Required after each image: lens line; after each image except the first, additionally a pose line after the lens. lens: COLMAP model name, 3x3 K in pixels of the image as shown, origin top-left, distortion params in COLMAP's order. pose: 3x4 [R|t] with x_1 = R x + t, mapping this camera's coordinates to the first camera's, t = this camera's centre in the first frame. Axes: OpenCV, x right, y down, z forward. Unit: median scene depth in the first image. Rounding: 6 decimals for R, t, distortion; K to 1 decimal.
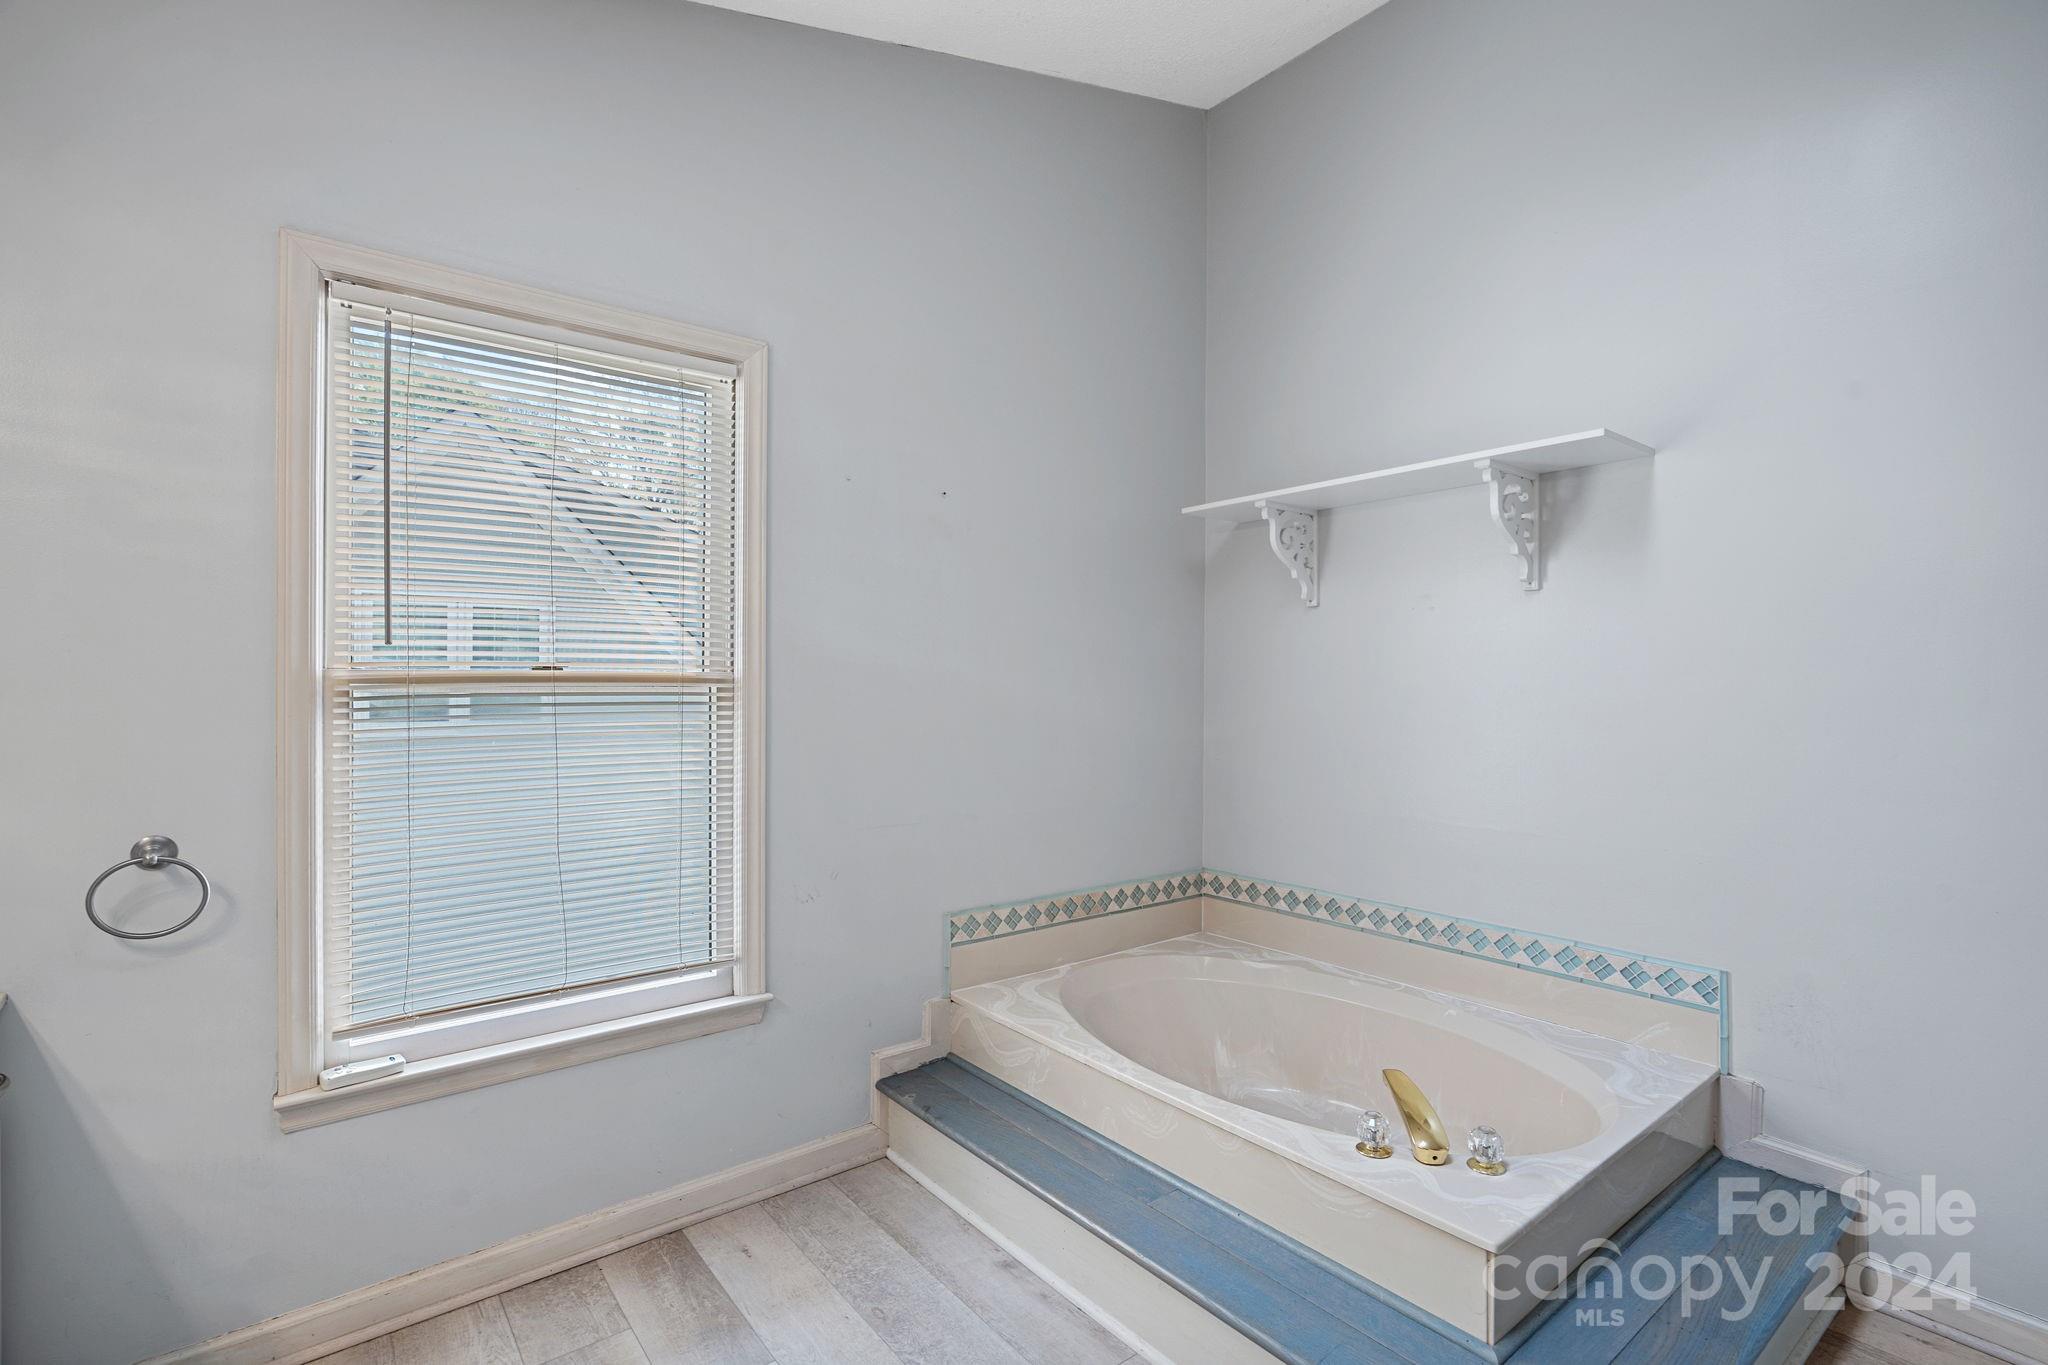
lens RADIAL K [[954.1, 0, 1036.5], [0, 954.1, 679.8], [0, 0, 1]] dist [-0.002171, -0.000596]
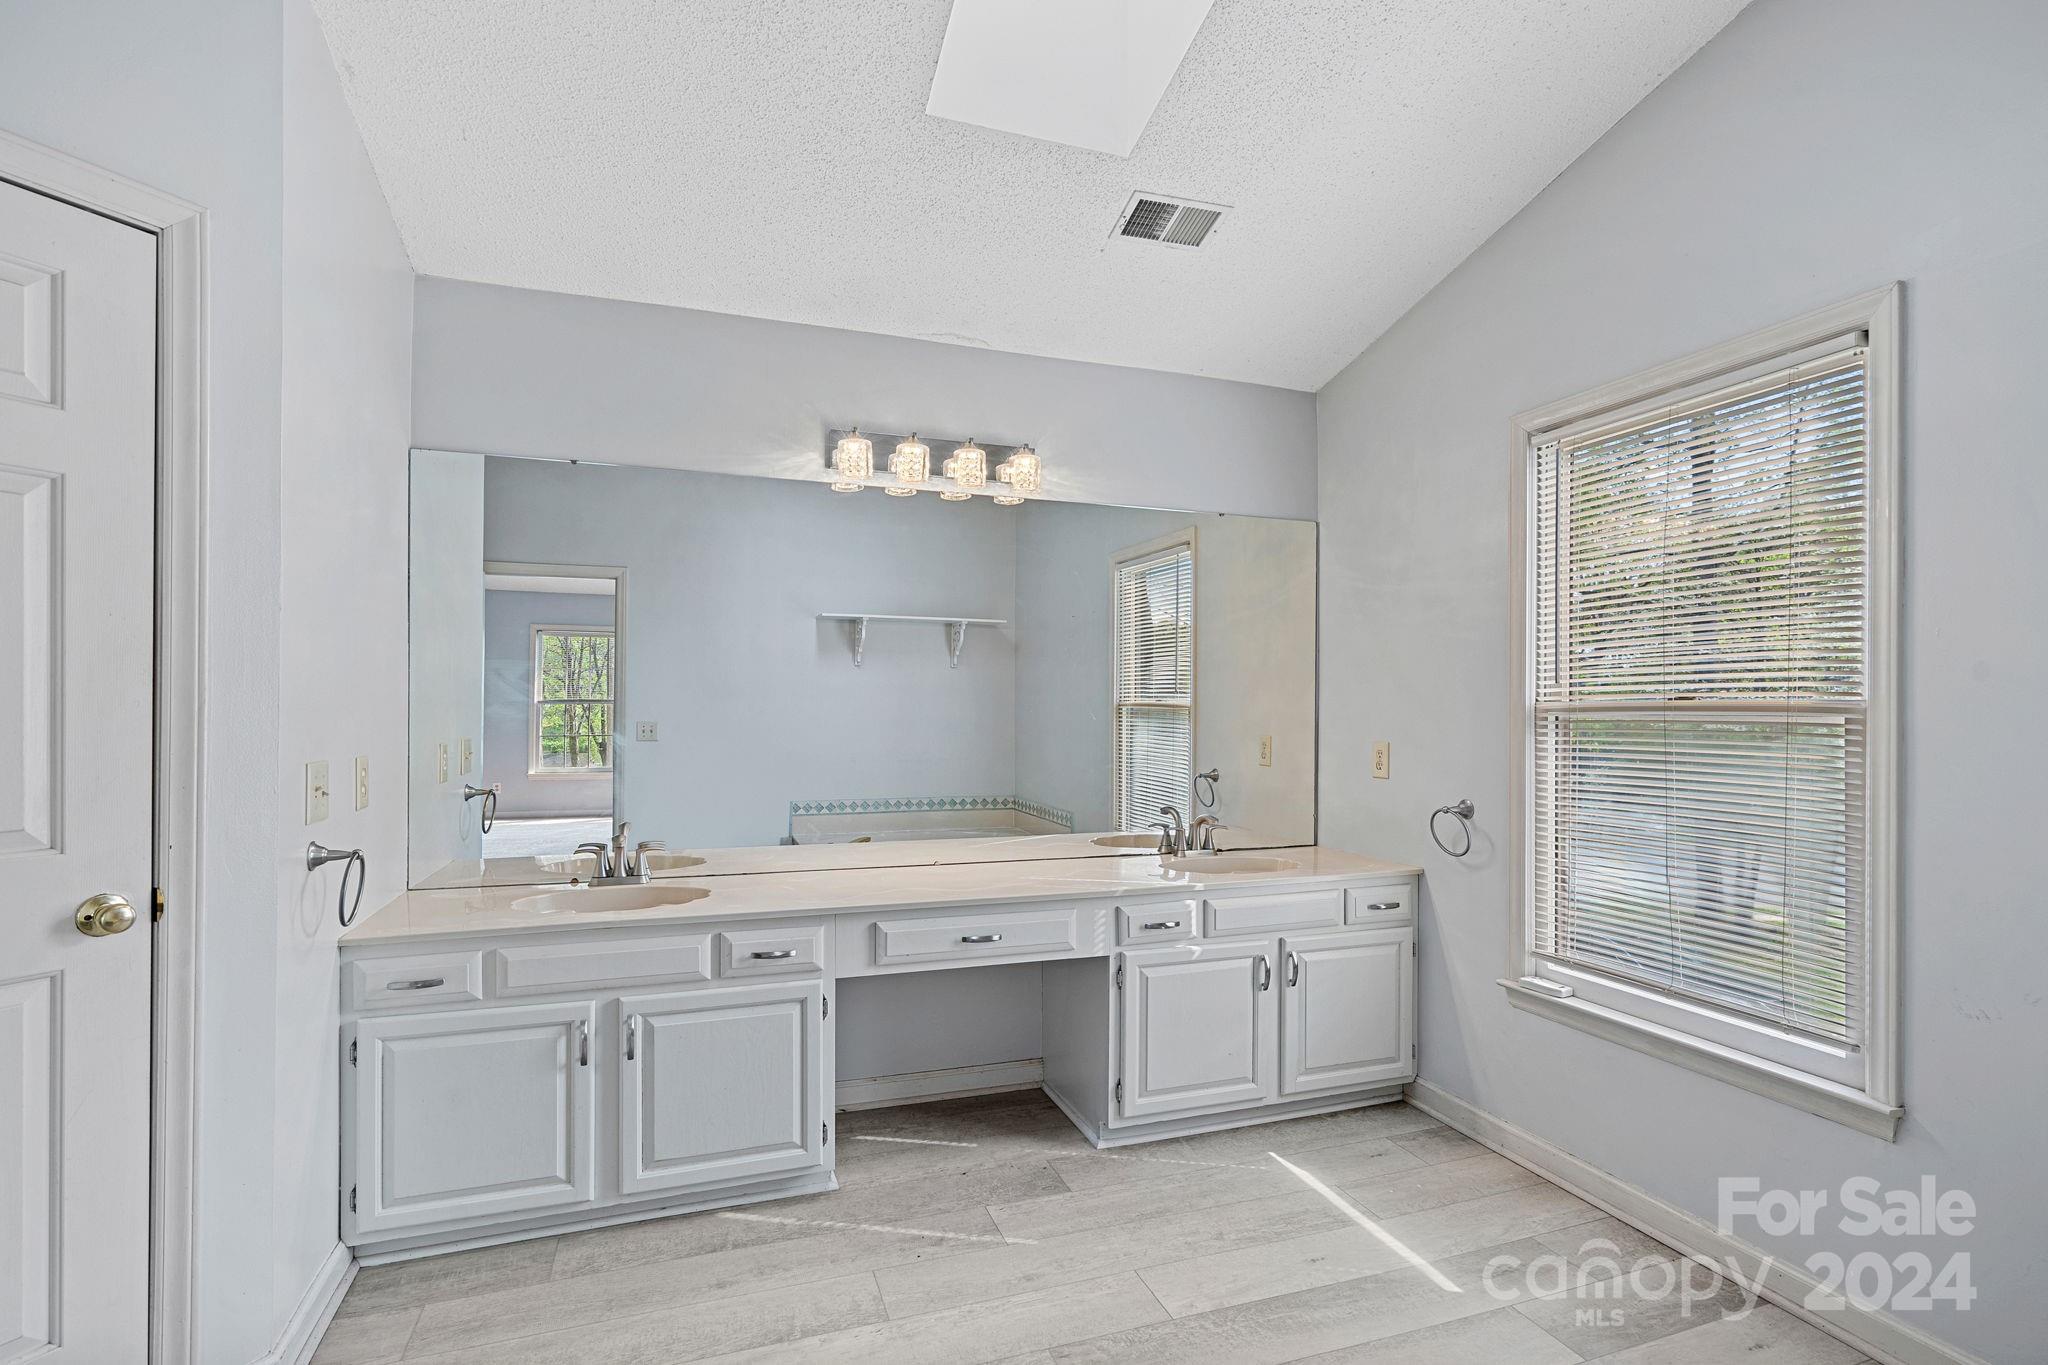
lens RADIAL K [[956.9, 0, 1015.2], [0, 956.9, 704.9], [0, 0, 1]] dist [0.004797, 0.000661]
pose [[-0.338709, -0.005301, -0.940876, 0.891957], [-0.002740, 0.999985, -0.004647, 0.002032], [0.940887, 0.001004, -0.338719, 0.734877]]
